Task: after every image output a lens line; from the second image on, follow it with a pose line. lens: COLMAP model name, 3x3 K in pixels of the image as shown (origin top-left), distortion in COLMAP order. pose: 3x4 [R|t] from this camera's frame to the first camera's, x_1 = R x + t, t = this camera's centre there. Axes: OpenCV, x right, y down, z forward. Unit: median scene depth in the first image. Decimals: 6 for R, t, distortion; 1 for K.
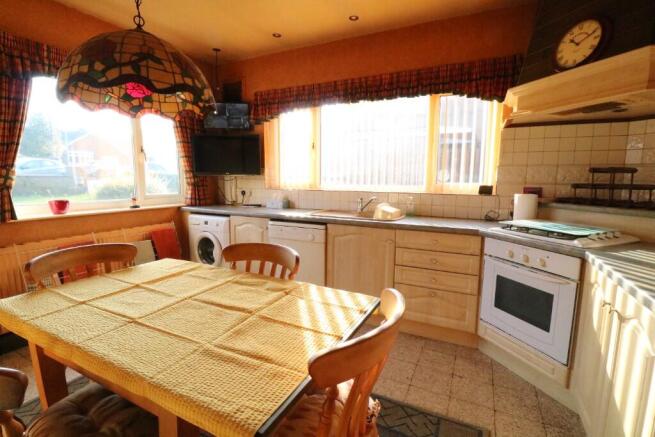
lens RADIAL K [[312.3, 0, 332.3], [0, 312.3, 217.5], [0, 0, 1]] dist [-0.002728, -0.000828]
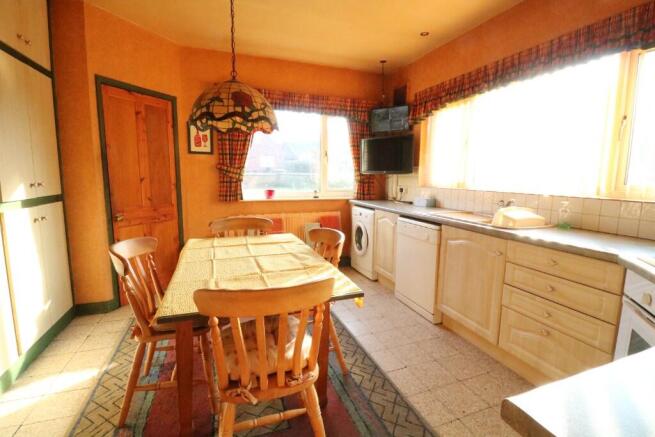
lens RADIAL K [[312.3, 0, 331.0], [0, 312.3, 217.8], [0, 0, 1]] dist [-0.002728, -0.000828]
pose [[0.721040, 0.094300, -0.686446, 0.346421], [-0.093422, 0.994880, 0.038541, -0.004804], [0.686566, 0.036340, 0.726159, 0.082837]]
